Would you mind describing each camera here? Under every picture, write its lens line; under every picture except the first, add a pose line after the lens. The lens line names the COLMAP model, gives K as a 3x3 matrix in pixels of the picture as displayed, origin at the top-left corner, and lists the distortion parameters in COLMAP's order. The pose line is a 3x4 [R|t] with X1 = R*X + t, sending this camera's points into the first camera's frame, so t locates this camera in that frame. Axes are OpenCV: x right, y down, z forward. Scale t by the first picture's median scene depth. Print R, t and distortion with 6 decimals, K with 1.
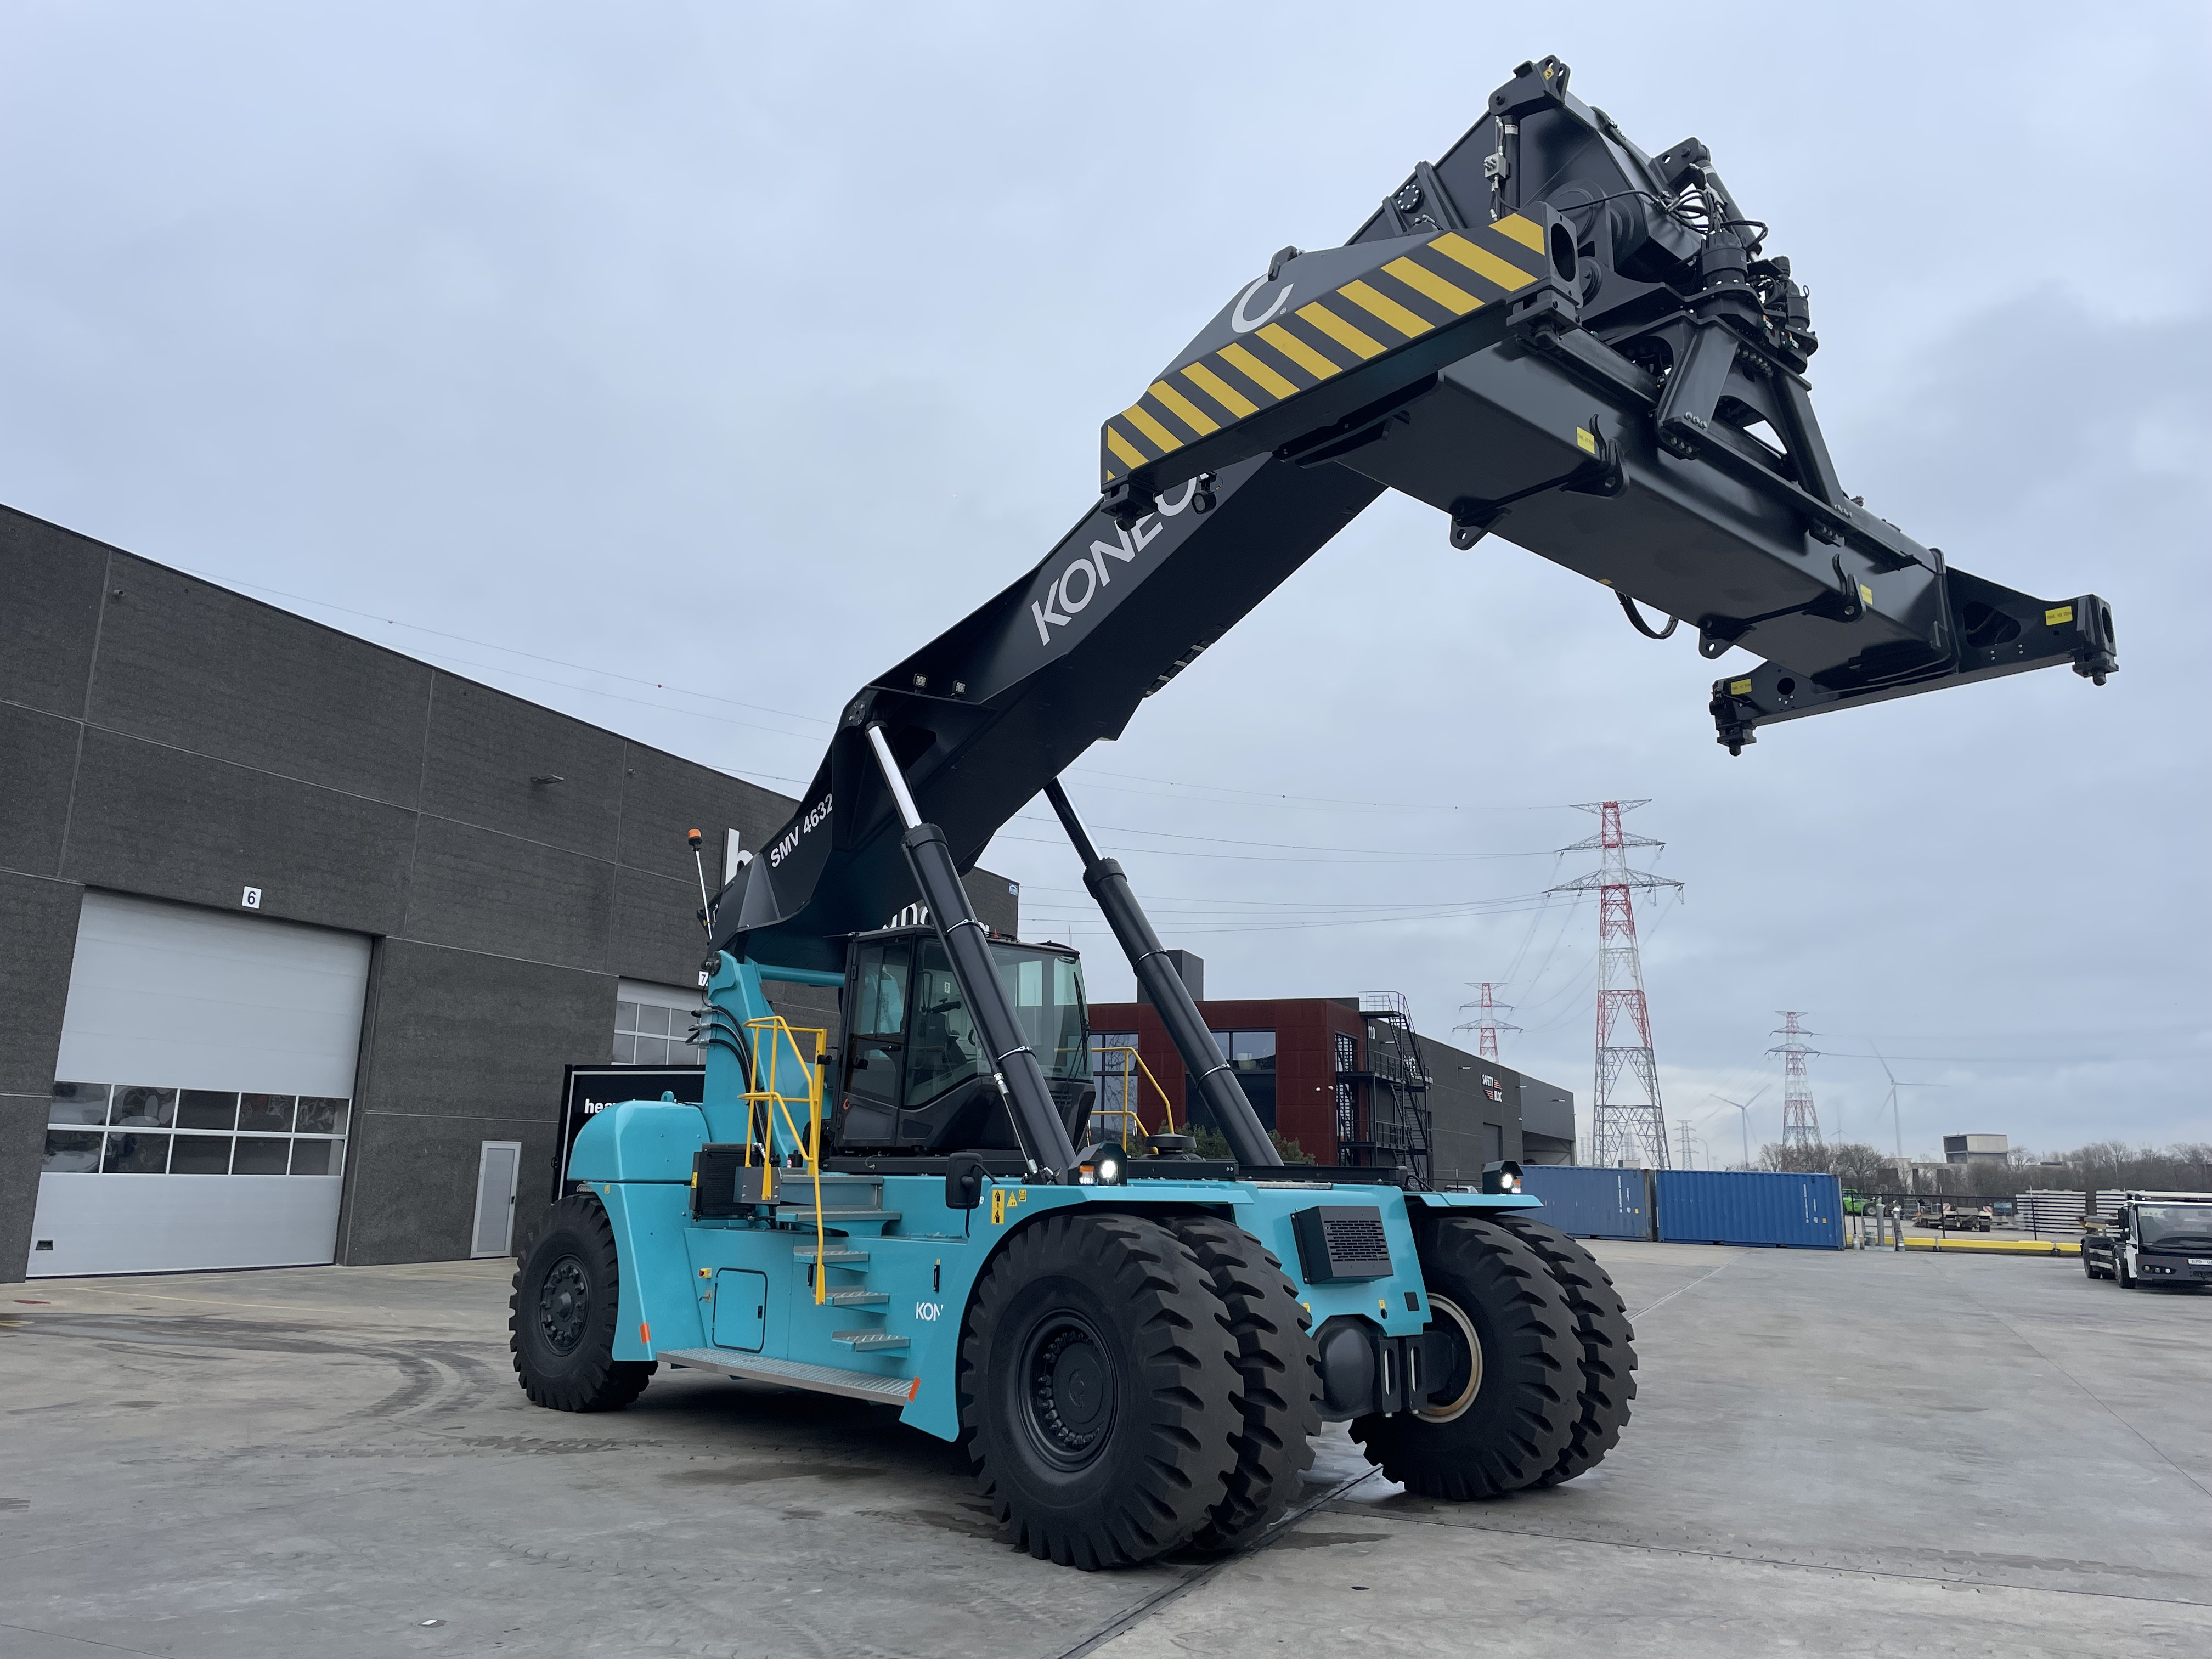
lens RADIAL K [[1643.3, 0, 1100.7], [0, 1643.3, 811.6], [0, 0, 1]] dist [0.106548, -0.127430]
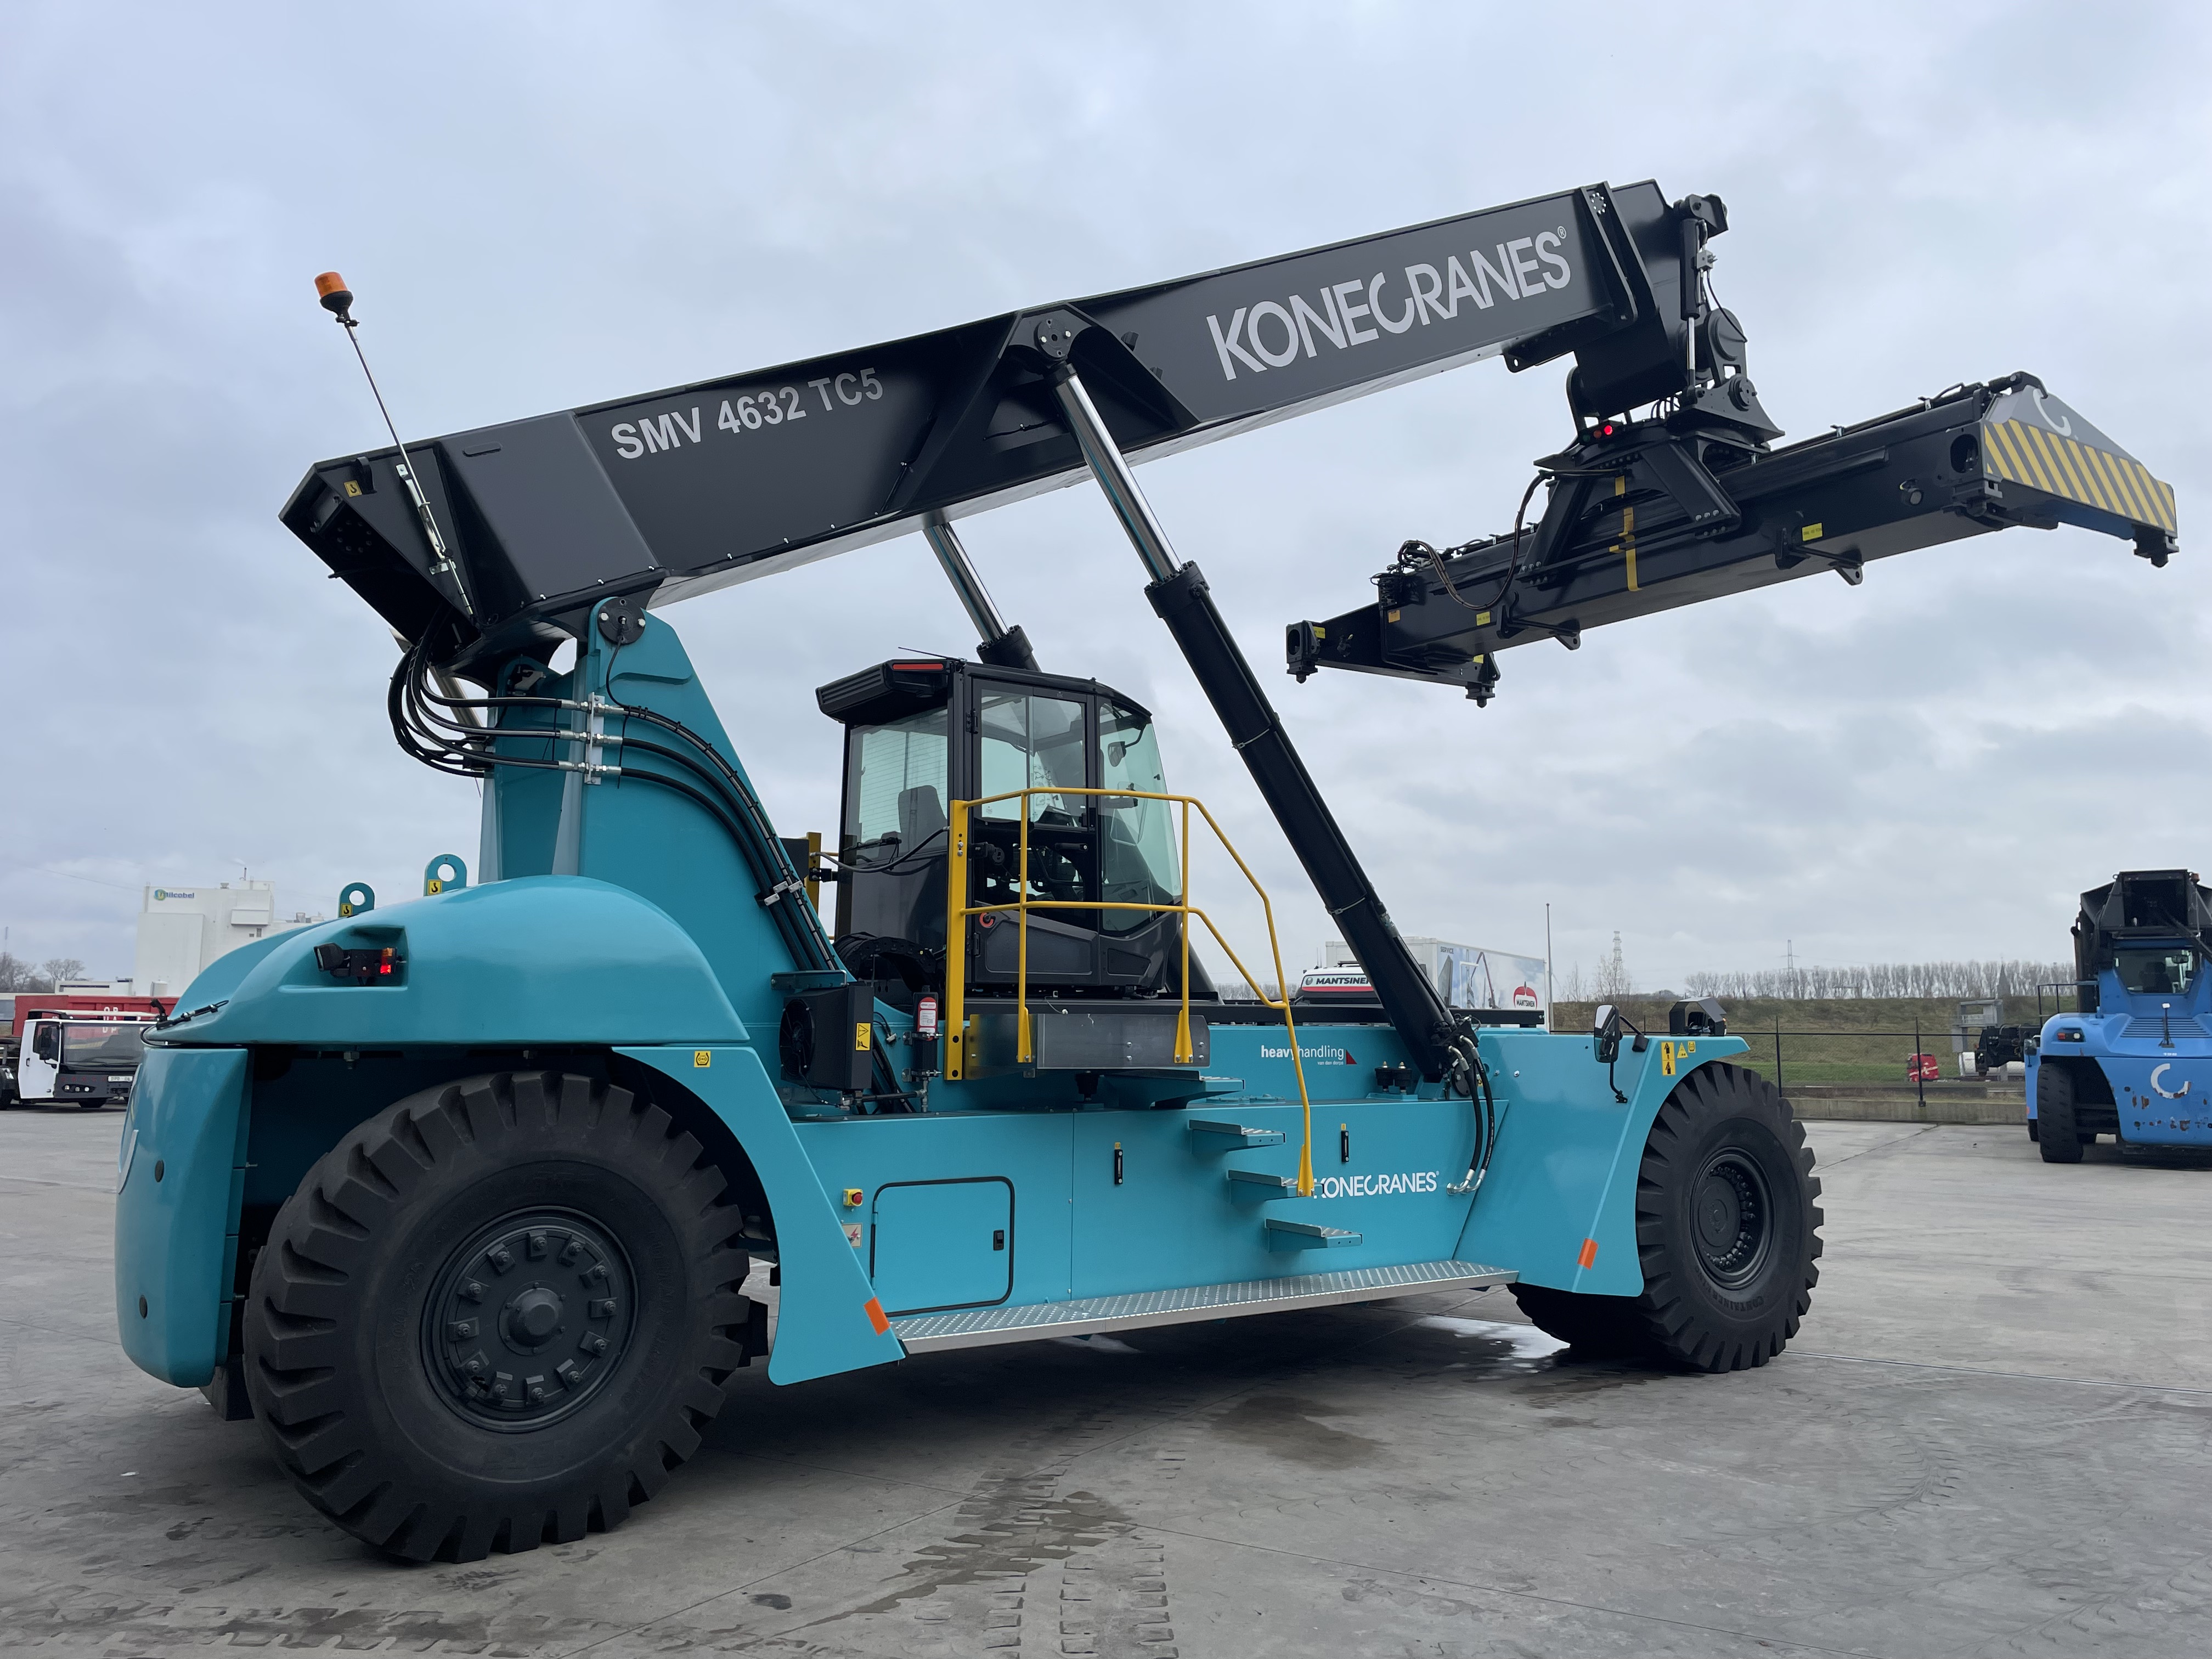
lens RADIAL K [[1658.6, 0, 1101.4], [0, 1658.6, 820.6], [0, 0, 1]] dist [0.103574, -0.135528]
pose [[0.138764, 0.102750, 0.984981, -0.825561], [-0.216766, 0.973636, -0.071028, 0.180553], [-0.966311, -0.203654, 0.157378, 0.883369]]
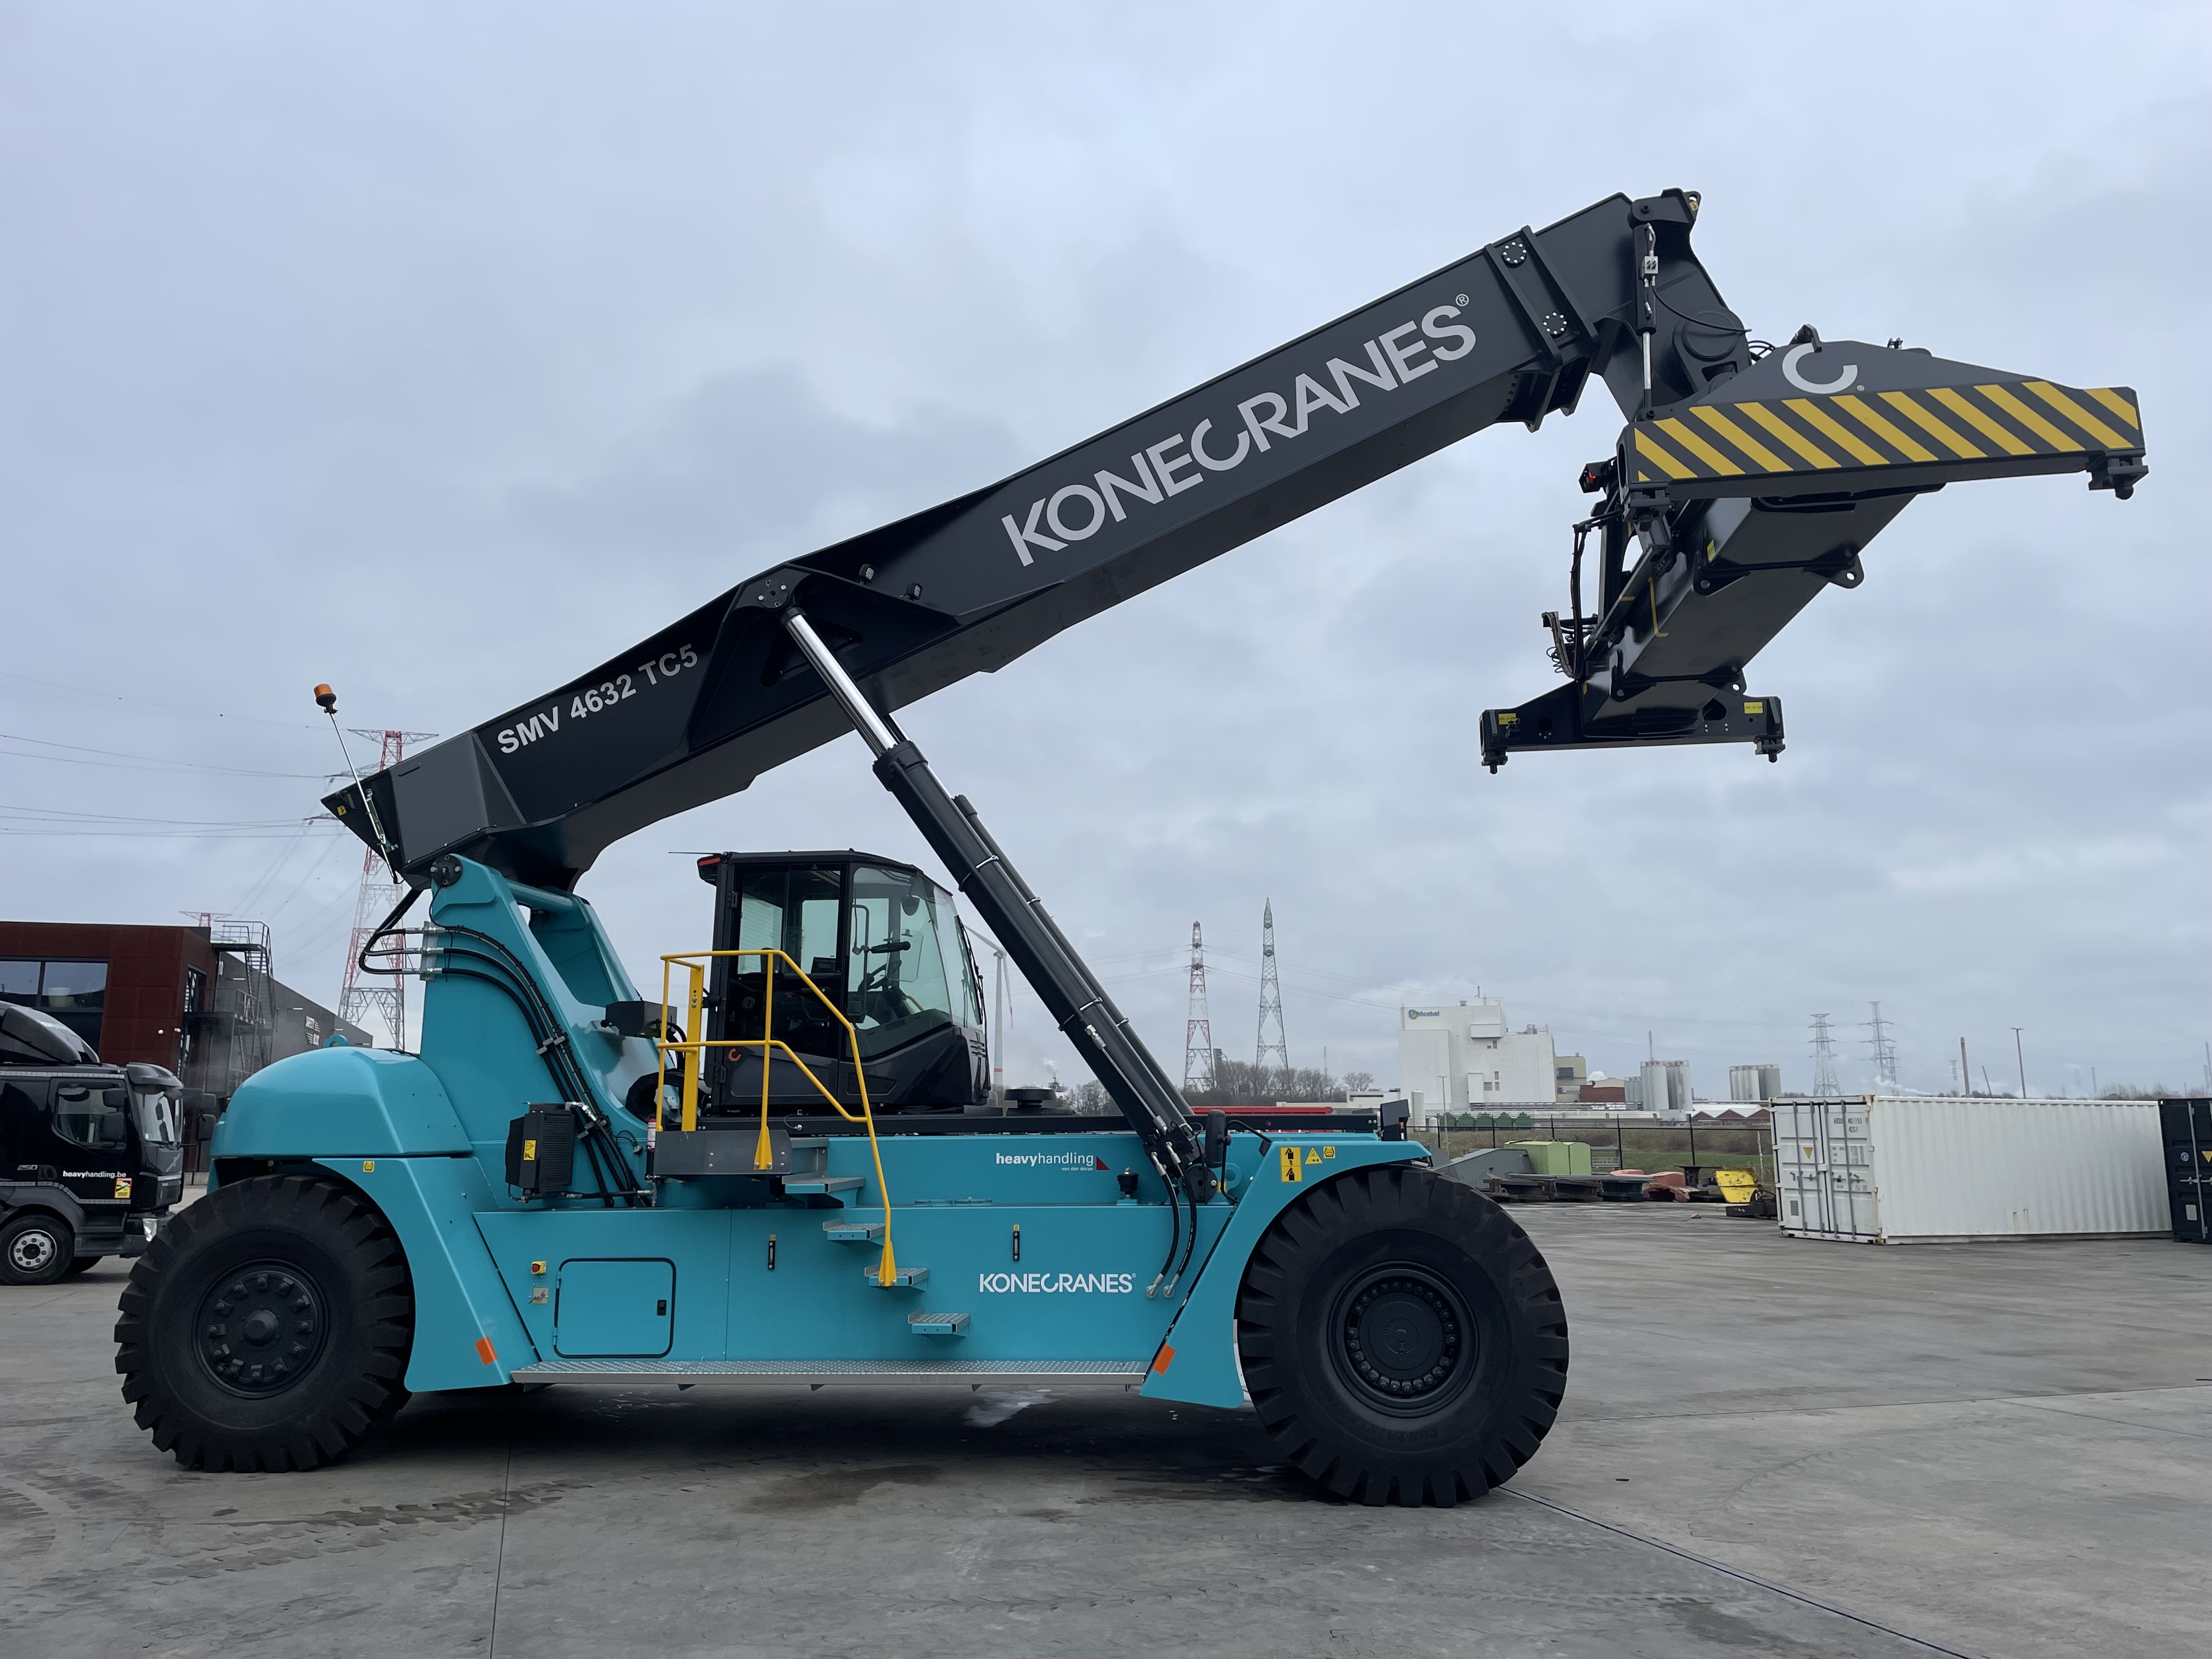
lens RADIAL K [[1655.2, 0, 1105.4], [0, 1655.2, 813.1], [0, 0, 1]] dist [0.103930, -0.133141]
pose [[0.748367, 0.101526, 0.655469, -0.597607], [-0.124511, 0.992151, -0.011516, 0.042273], [-0.651493, -0.072995, 0.755135, 0.251565]]
